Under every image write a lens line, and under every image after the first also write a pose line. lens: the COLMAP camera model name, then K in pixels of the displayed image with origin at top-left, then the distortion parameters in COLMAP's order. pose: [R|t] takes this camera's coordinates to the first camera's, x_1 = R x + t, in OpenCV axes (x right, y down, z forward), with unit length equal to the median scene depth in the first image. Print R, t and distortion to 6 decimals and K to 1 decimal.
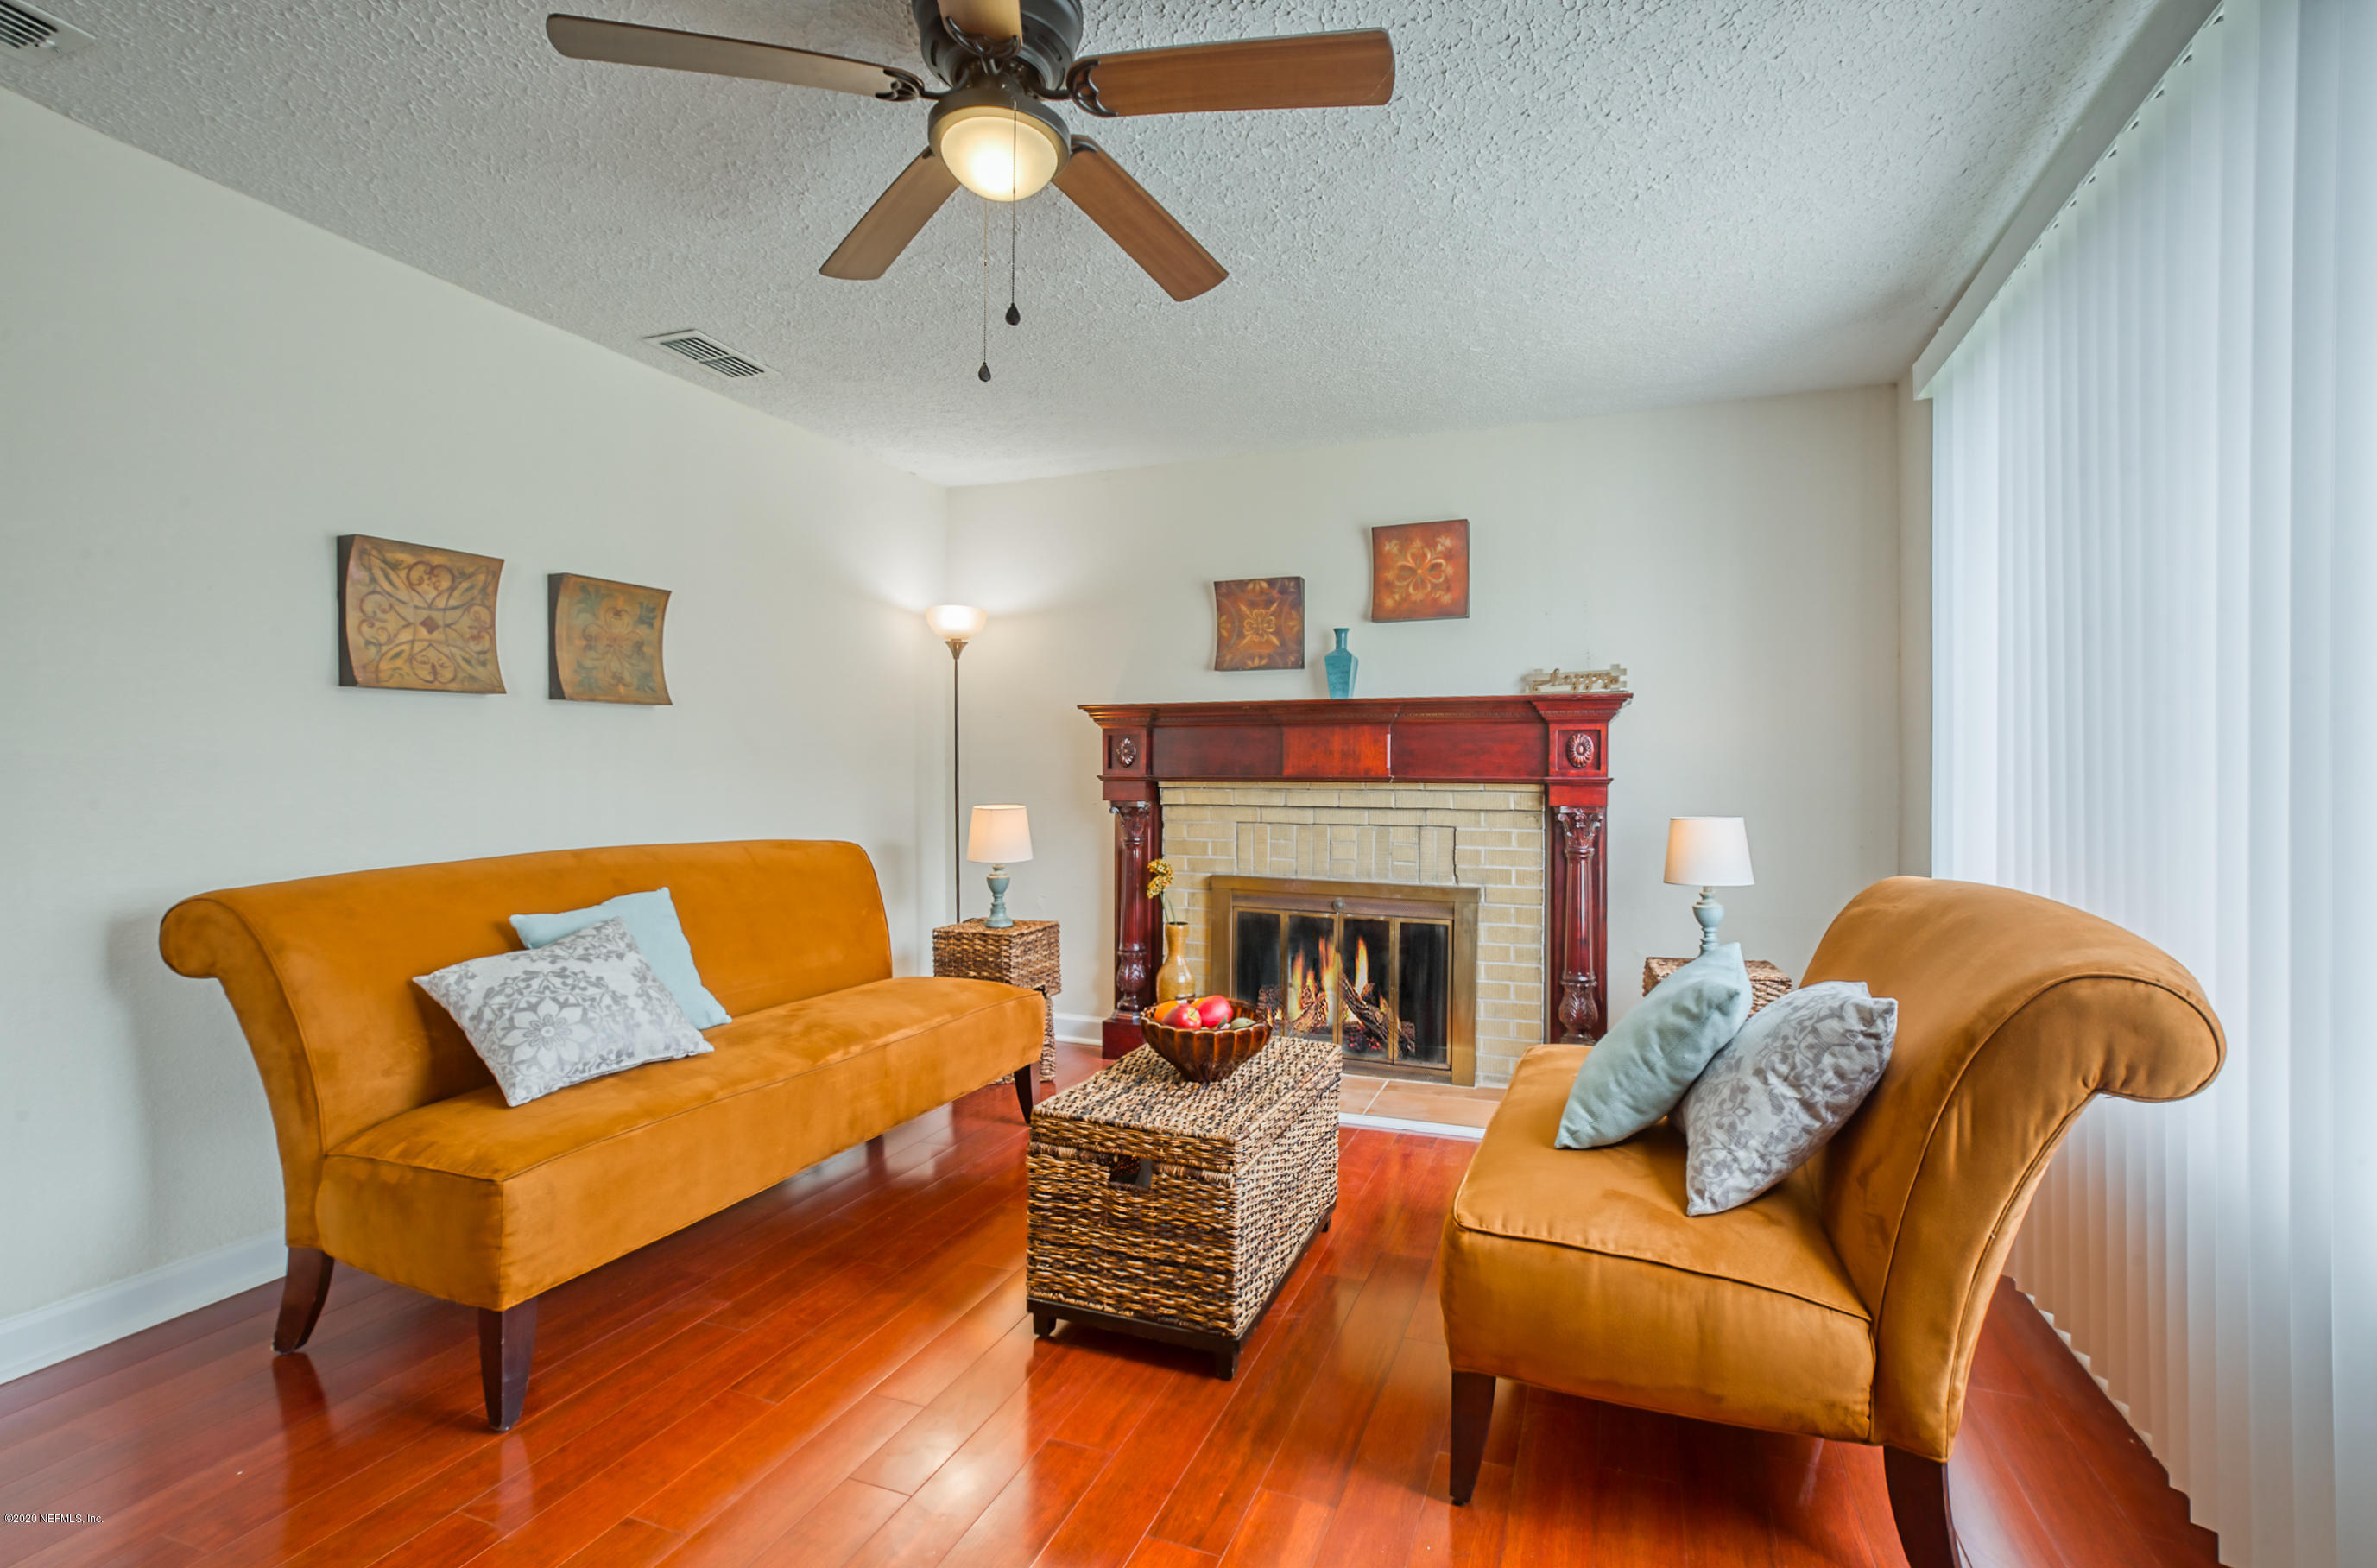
lens RADIAL K [[1101.3, 0, 1211.2], [0, 1101.3, 778.9], [0, 0, 1]] dist [-0.004831, 0.002940]
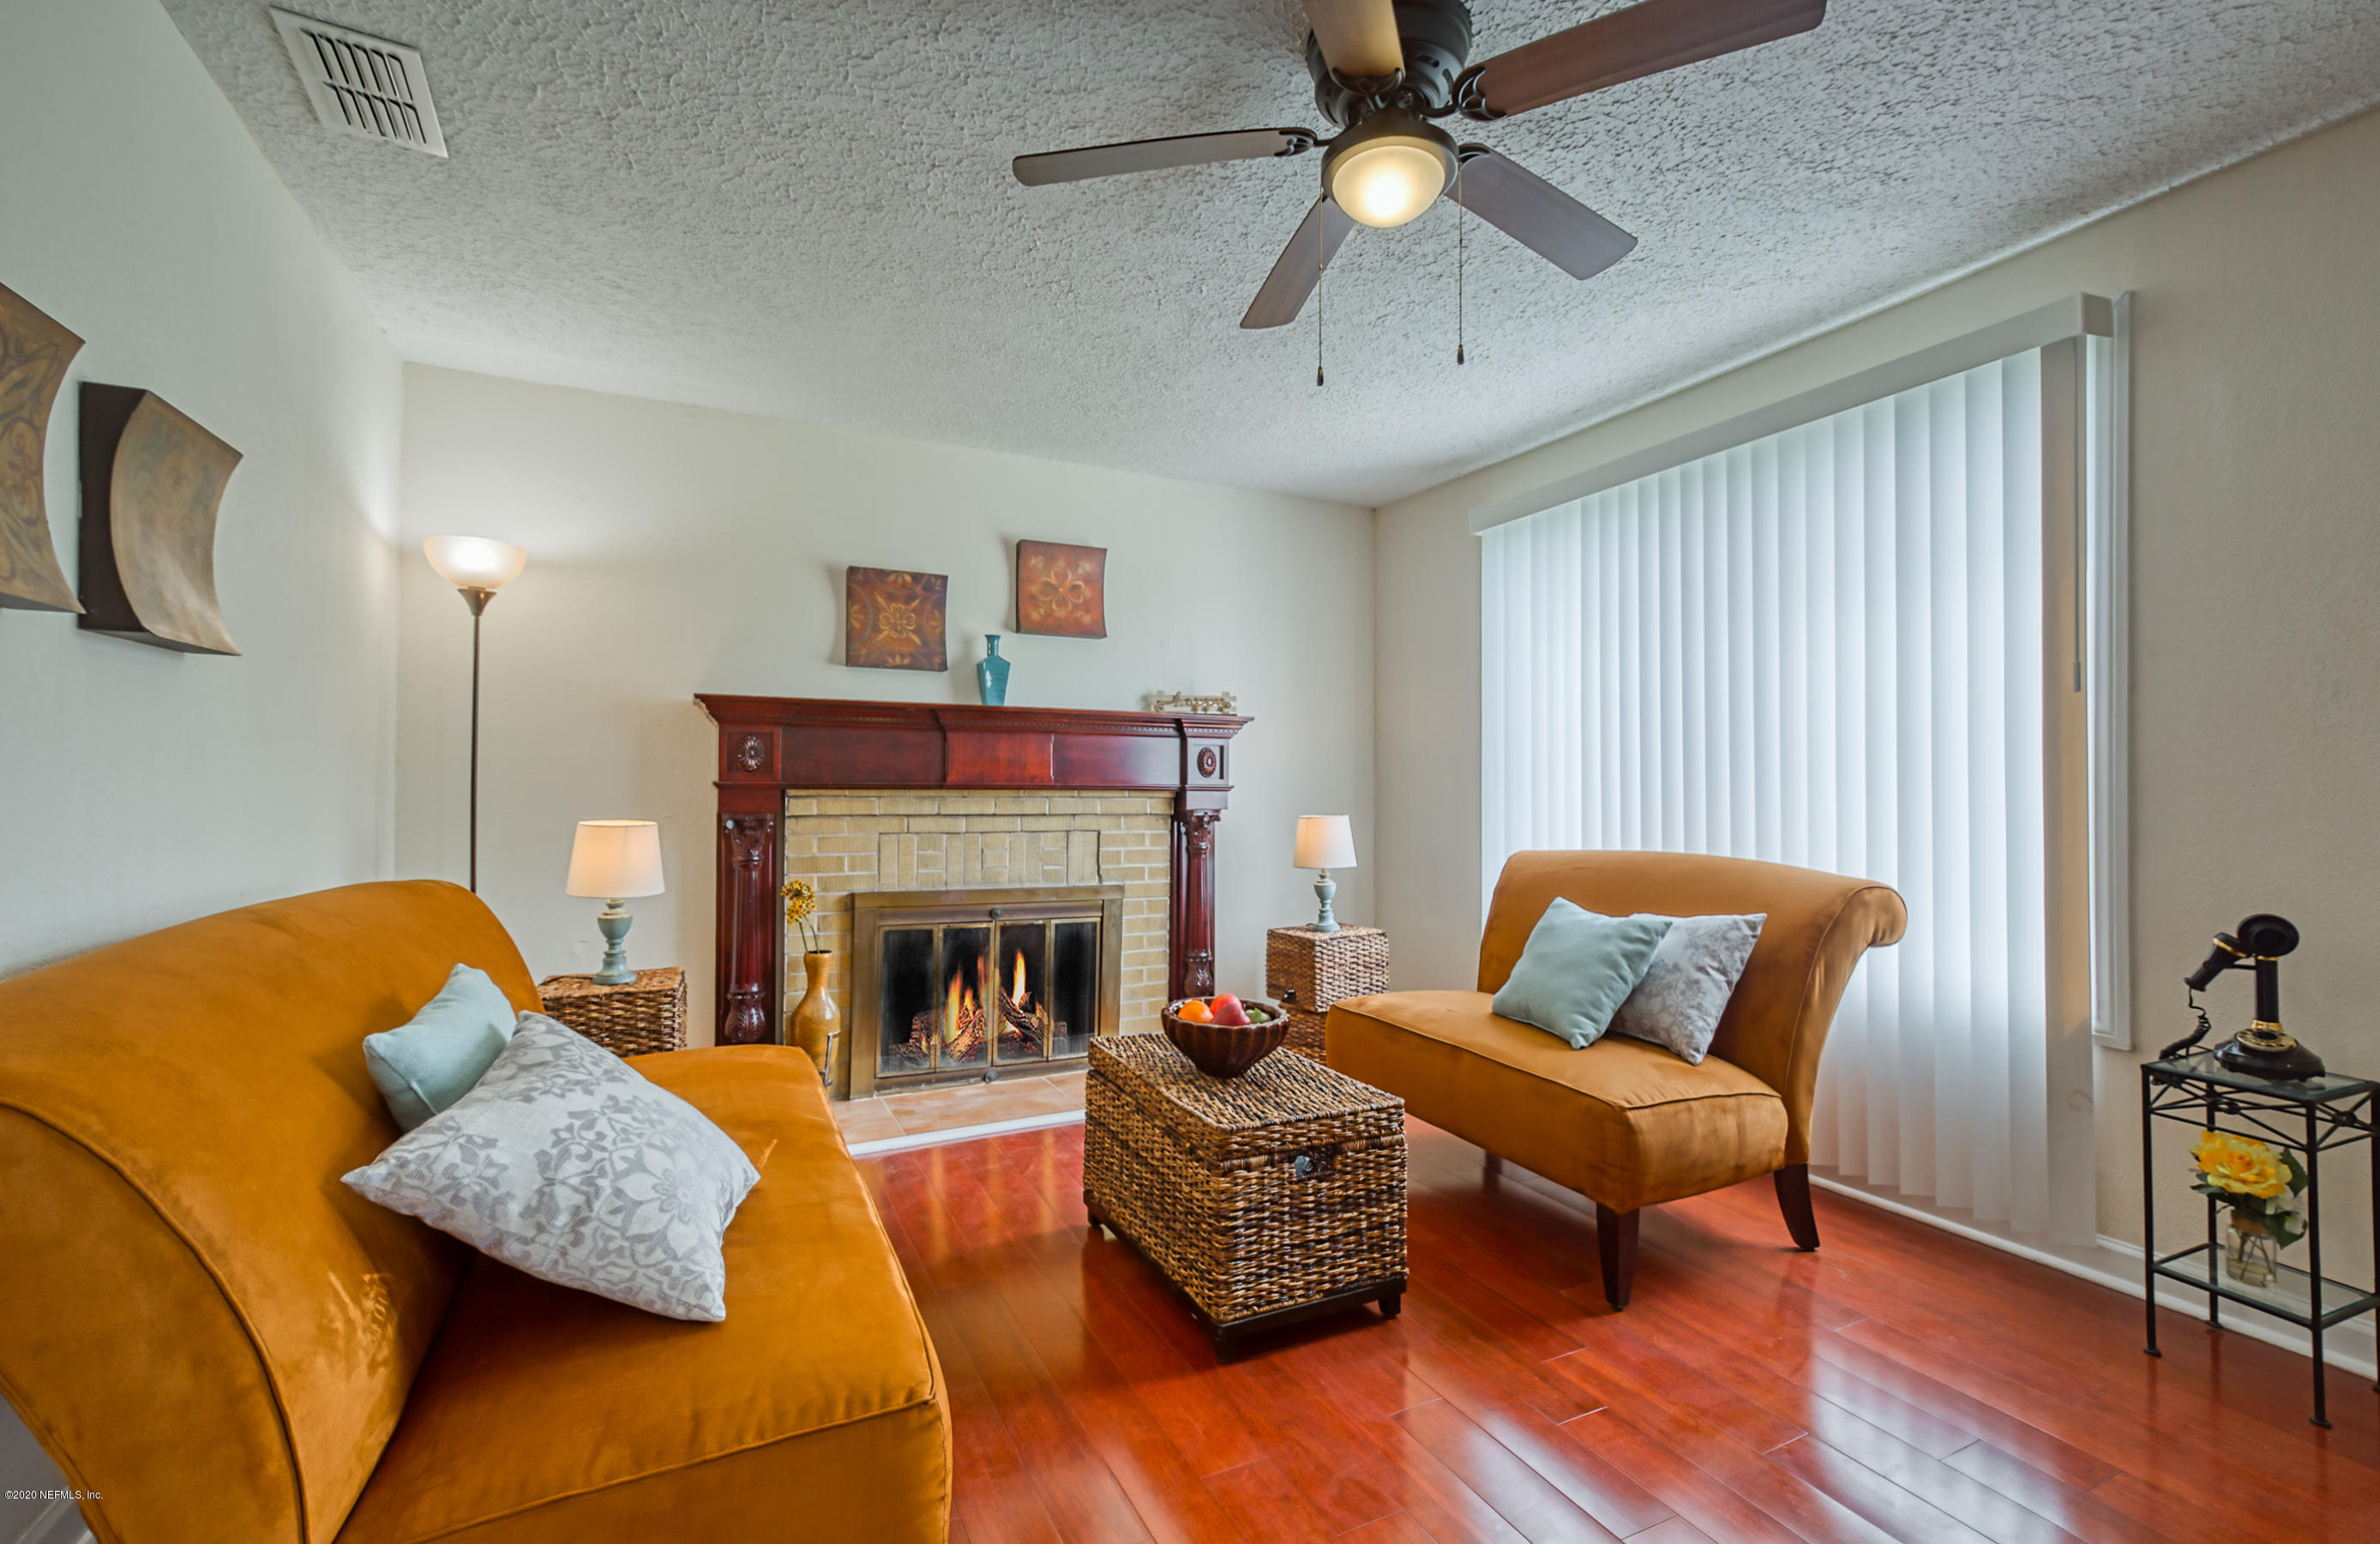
lens RADIAL K [[1070.3, 0, 1223.1], [0, 1070.3, 778.2], [0, 0, 1]] dist [0.002222, 0.001953]
pose [[0.653763, 0.007019, 0.756667, -0.485973], [-0.001459, 0.999967, -0.008015, 0.000130], [-0.756698, 0.004136, 0.653751, 0.212976]]
